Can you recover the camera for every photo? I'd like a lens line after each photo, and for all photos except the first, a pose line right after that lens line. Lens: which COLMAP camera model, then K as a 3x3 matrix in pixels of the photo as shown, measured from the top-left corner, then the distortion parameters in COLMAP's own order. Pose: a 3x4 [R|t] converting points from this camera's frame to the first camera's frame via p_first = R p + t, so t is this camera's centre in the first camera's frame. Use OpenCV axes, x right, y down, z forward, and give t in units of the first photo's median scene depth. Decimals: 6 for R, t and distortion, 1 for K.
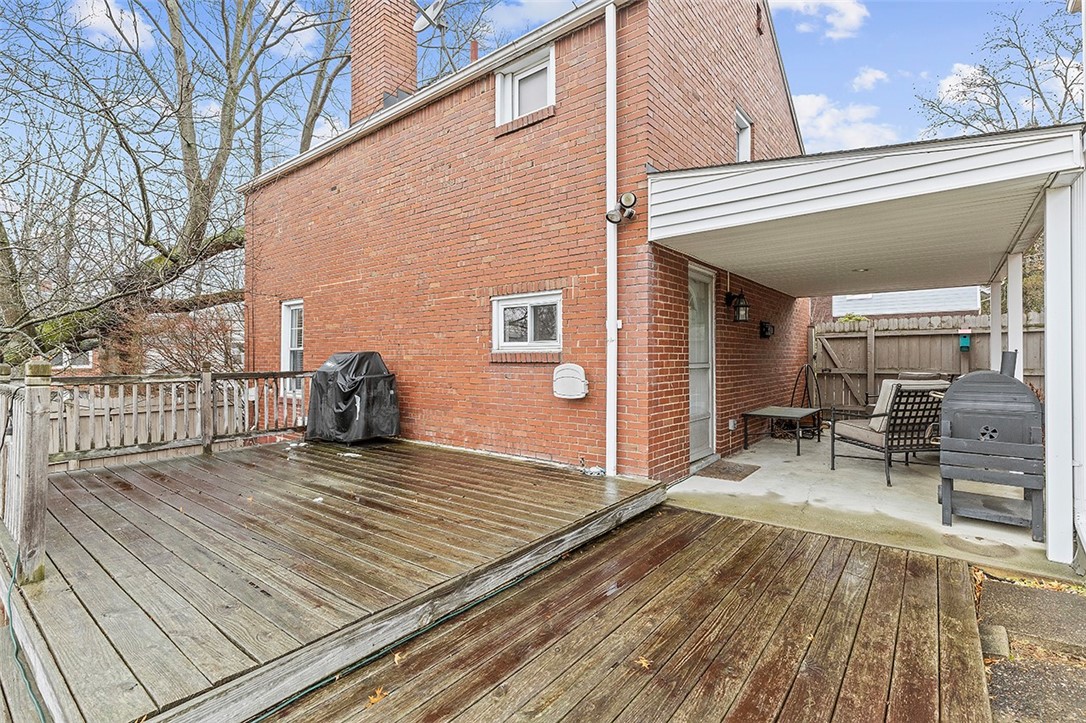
lens RADIAL K [[500.8, 0, 549.4], [0, 500.8, 359.1], [0, 0, 1]] dist [-0.000848, -0.000200]
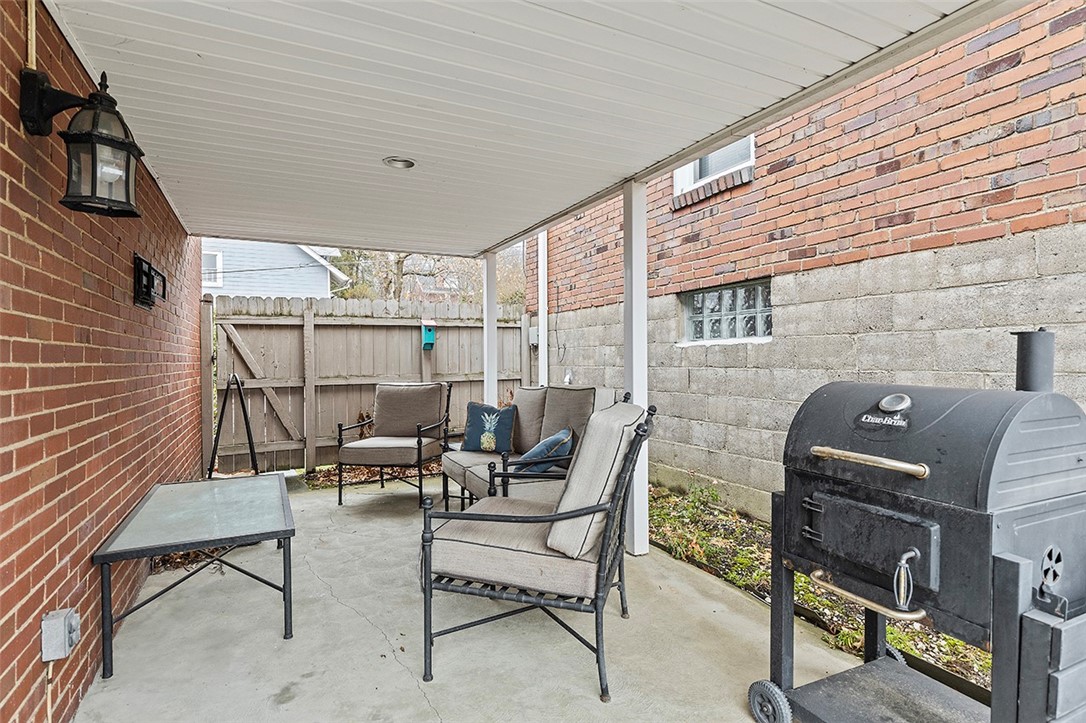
lens RADIAL K [[566.1, 0, 543.0], [0, 566.1, 361.5], [0, 0, 1]] dist [0.002793, 0.000538]
pose [[0.433895, -0.006738, 0.900938, 0.150622], [0.010209, 0.999945, 0.002562, 0.000688], [-0.900906, 0.008086, 0.433939, 0.457056]]
